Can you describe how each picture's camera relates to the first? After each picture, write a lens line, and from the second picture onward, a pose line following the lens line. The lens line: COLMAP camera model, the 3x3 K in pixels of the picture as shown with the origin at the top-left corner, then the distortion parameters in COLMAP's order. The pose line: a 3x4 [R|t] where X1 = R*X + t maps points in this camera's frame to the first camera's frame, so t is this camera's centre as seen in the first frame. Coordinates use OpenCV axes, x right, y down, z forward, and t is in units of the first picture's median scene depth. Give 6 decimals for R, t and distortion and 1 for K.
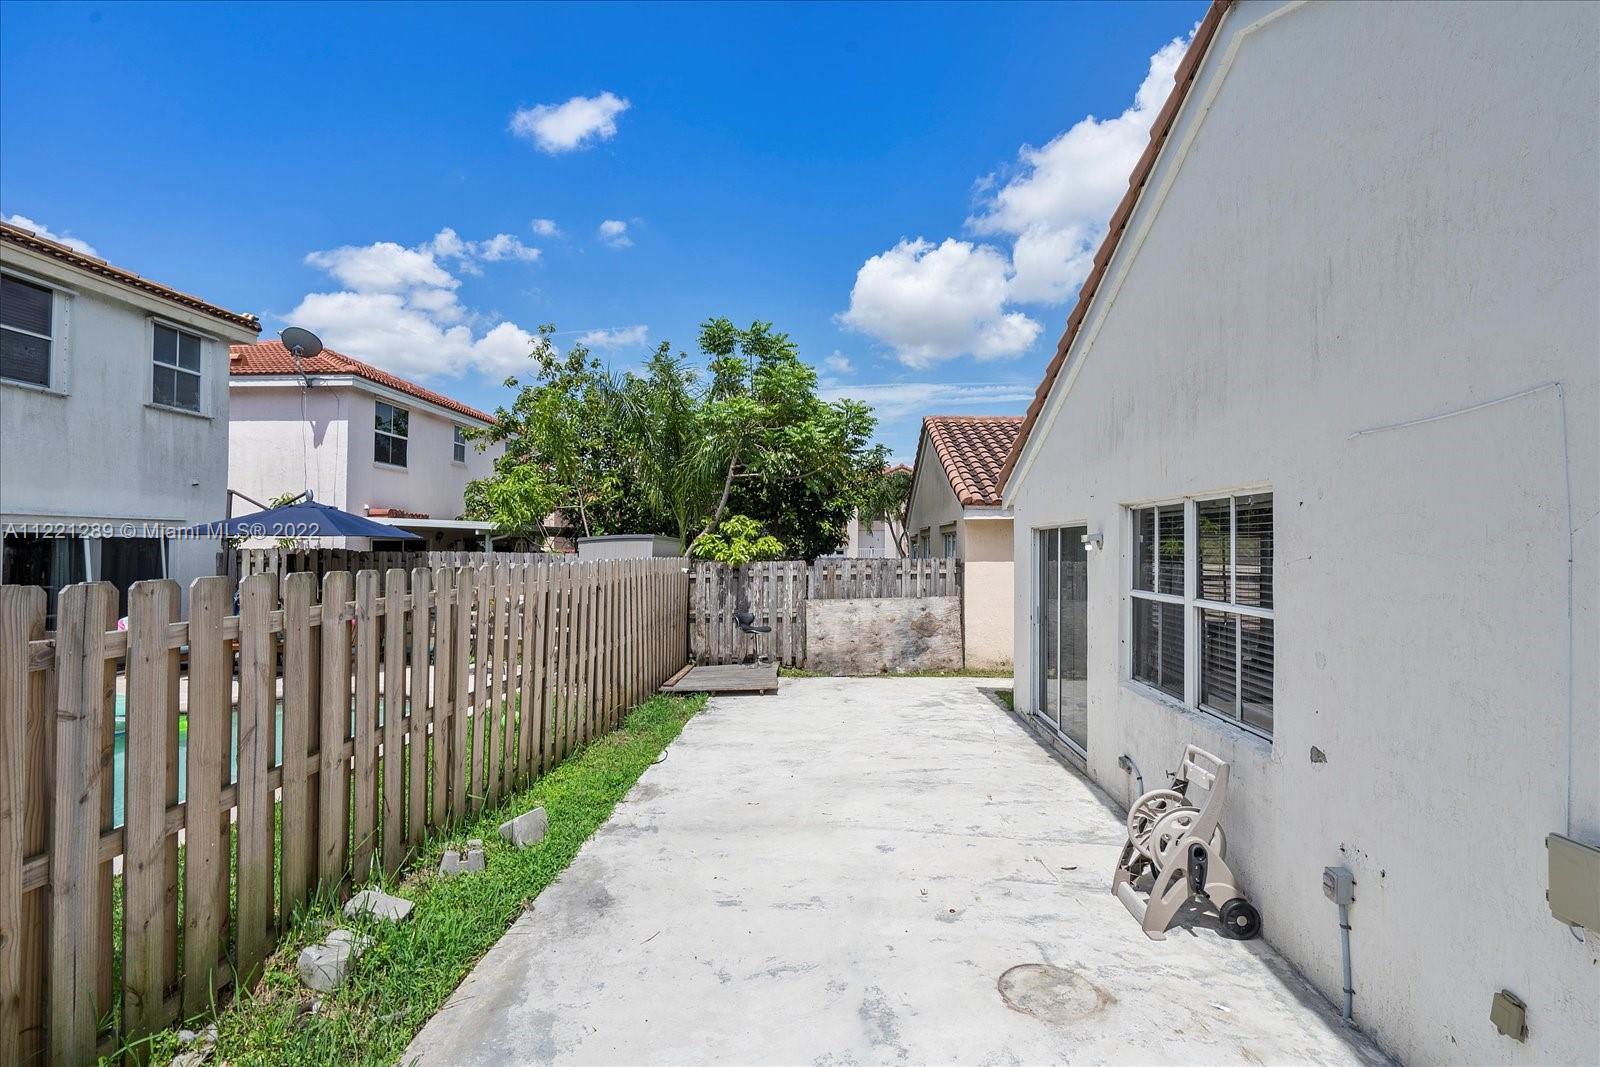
lens RADIAL K [[730.0, 0, 801.1], [0, 730.0, 532.8], [0, 0, 1]] dist [0.001752, 0.001169]
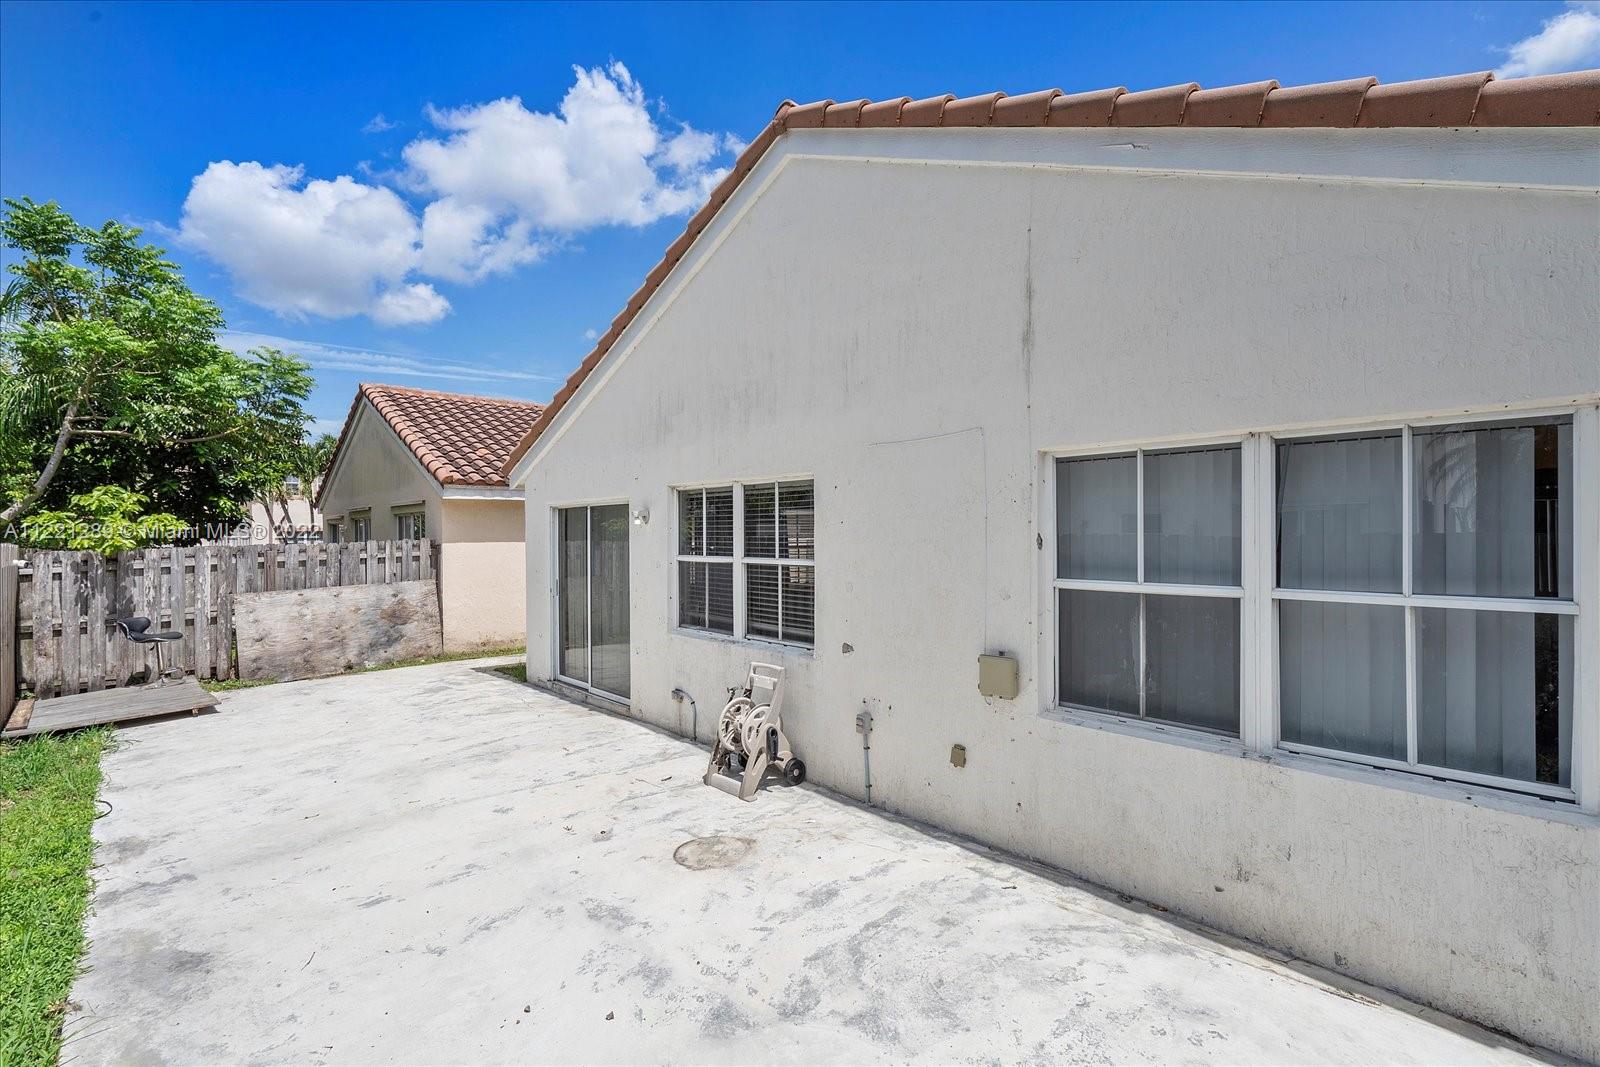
lens RADIAL K [[730.0, 0, 797.3], [0, 730.0, 531.9], [0, 0, 1]] dist [0.001752, 0.001169]
pose [[0.704315, -0.007358, 0.709849, -0.240365], [-0.004495, 0.999880, 0.014825, 0.015855], [-0.709873, -0.013632, 0.704198, -0.013229]]
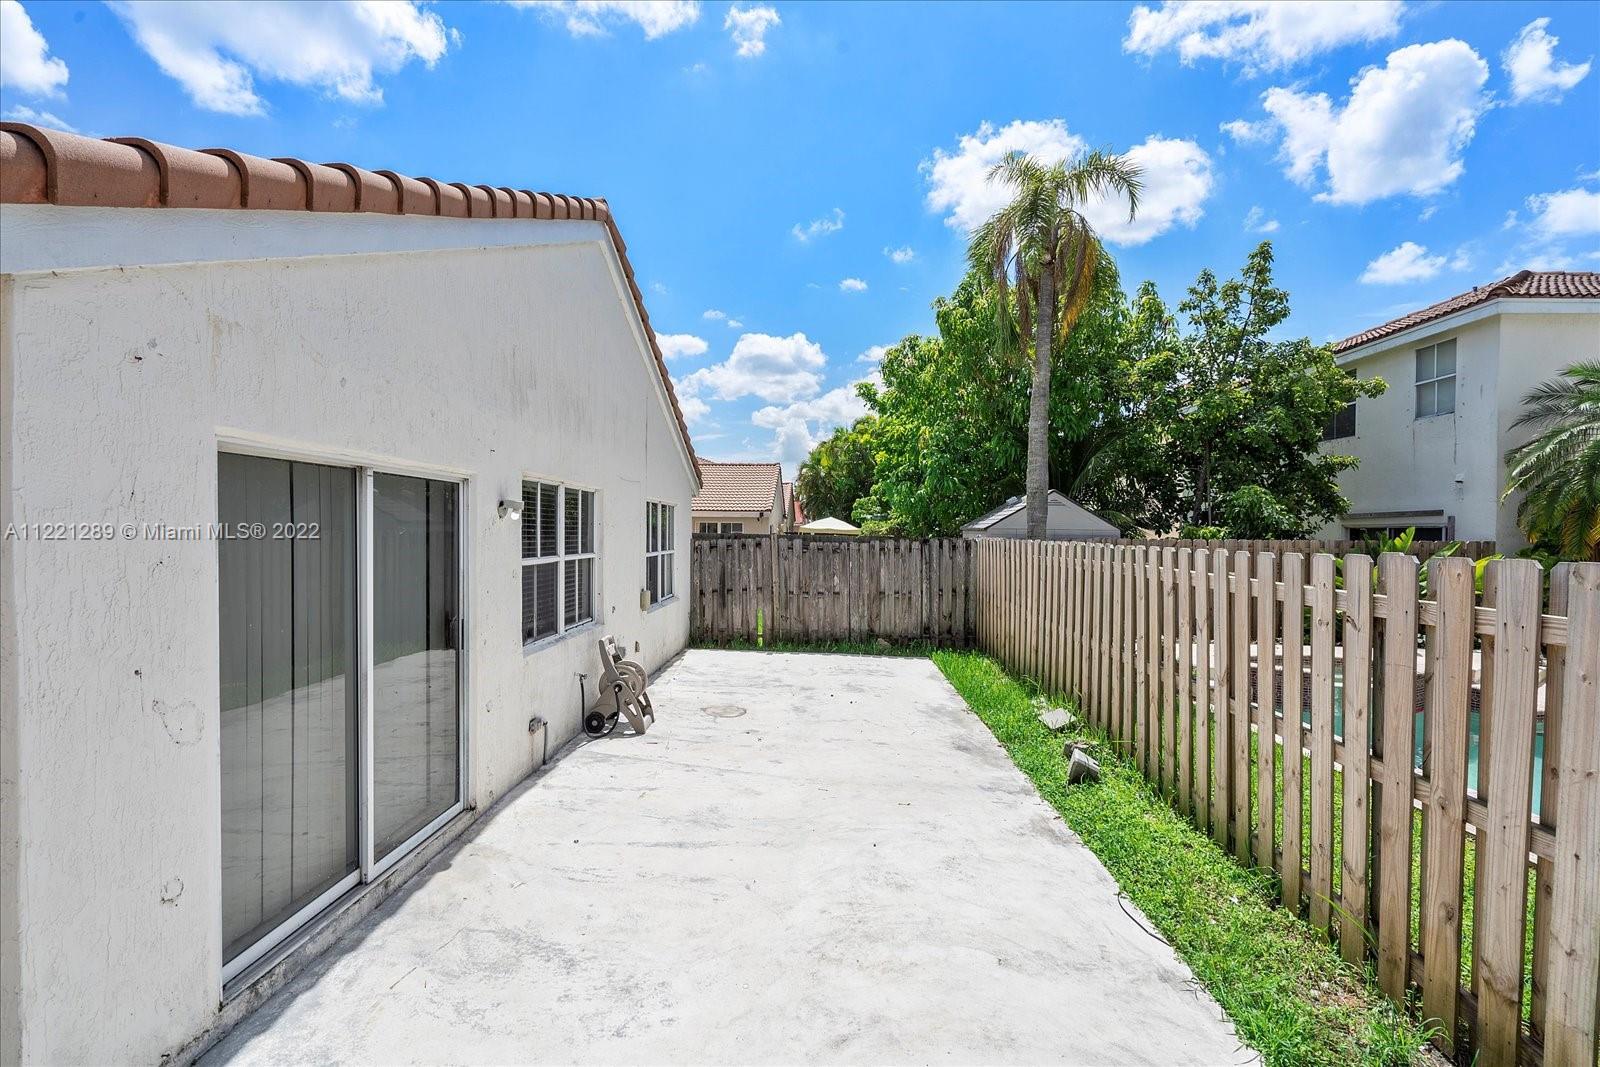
lens RADIAL K [[730.0, 0, 800.4], [0, 730.0, 539.2], [0, 0, 1]] dist [0.001752, 0.001169]
pose [[-0.999680, -0.015439, -0.020045, 0.076647], [-0.015232, 0.999829, -0.010447, 0.046527], [0.020203, -0.010139, -0.999744, 1.681590]]
